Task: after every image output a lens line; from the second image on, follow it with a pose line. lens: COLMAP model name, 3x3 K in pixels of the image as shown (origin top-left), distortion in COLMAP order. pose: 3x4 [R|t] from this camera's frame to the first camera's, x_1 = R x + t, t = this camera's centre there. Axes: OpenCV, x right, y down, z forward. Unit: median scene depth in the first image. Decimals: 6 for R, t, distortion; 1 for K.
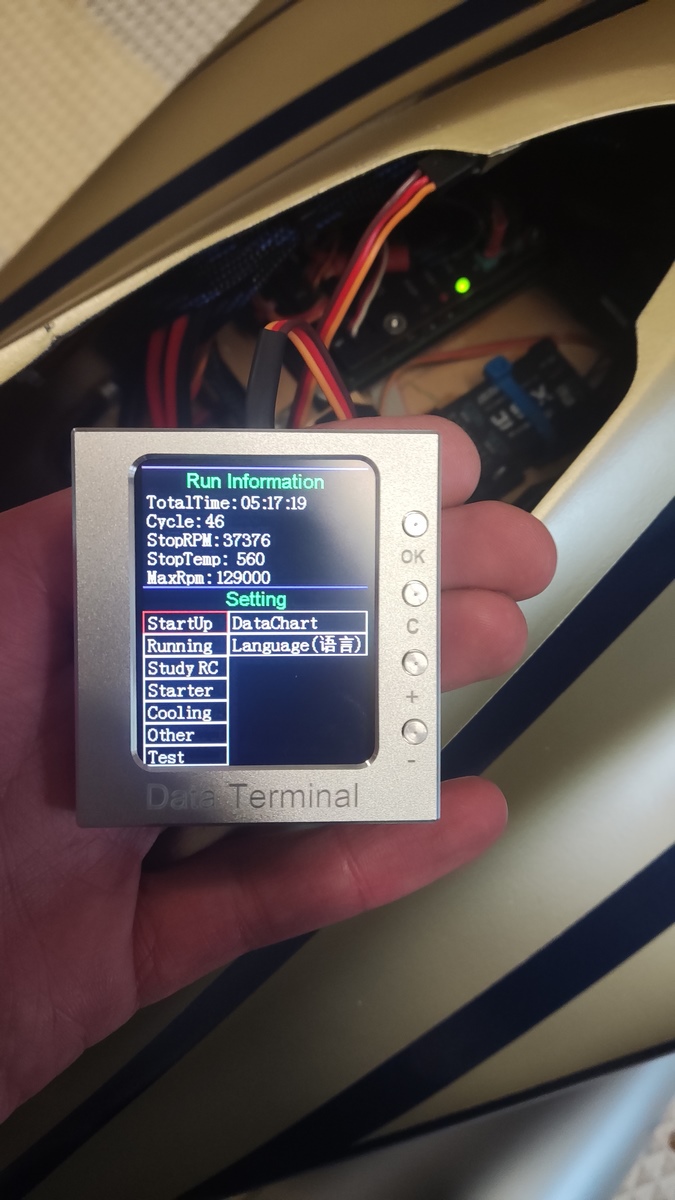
lens RADIAL K [[867.4, 0, 336.0], [0, 867.4, 607.9], [0, 0, 1]] dist [0.074250, -0.112503]
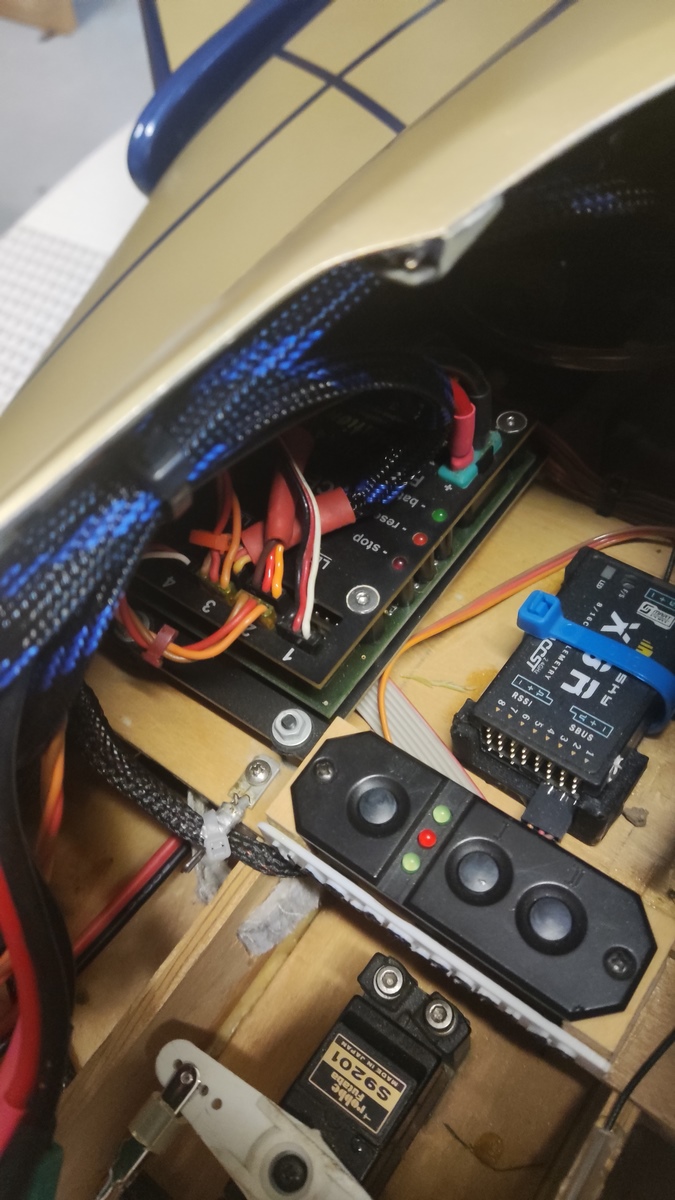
lens RADIAL K [[957.8, 0, 340.8], [0, 957.8, 598.3], [0, 0, 1]] dist [-0.003464, -0.002020]
pose [[0.944371, -0.322357, 0.065196, 0.008332], [0.325570, 0.888236, -0.324101, -0.105487], [0.046567, 0.327298, 0.943773, 0.340426]]
